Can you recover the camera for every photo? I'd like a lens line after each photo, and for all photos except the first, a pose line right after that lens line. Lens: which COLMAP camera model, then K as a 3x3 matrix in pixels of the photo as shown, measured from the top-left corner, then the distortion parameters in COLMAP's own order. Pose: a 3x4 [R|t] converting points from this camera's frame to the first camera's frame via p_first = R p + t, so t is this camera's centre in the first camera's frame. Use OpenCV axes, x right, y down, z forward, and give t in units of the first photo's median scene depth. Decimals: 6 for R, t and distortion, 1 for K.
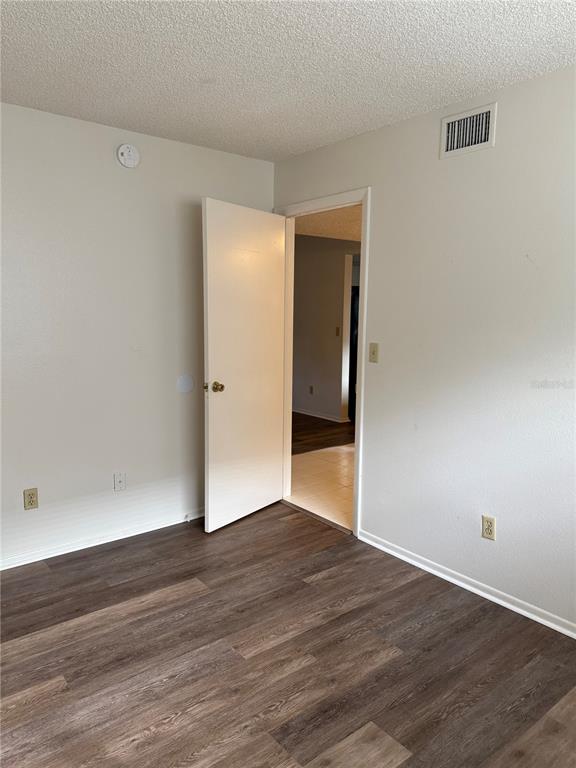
lens RADIAL K [[547.8, 0, 286.9], [0, 547.8, 384.0], [0, 0, 1]] dist [0.005270, -0.001467]
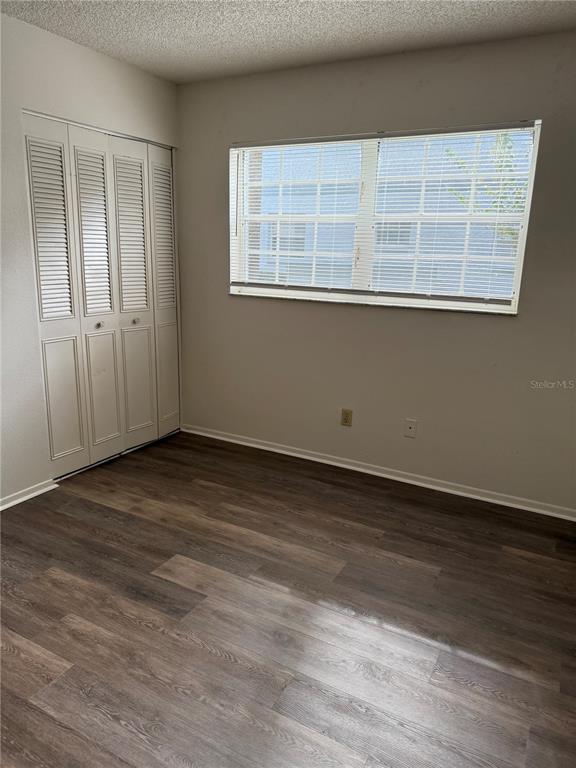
lens RADIAL K [[547.8, 0, 287.2], [0, 547.8, 385.3], [0, 0, 1]] dist [0.005270, -0.001467]
pose [[-0.382248, -0.239458, 0.892494, -0.886635], [0.098301, 0.949822, 0.296941, -0.119223], [-0.918816, 0.201239, -0.339529, 0.954725]]
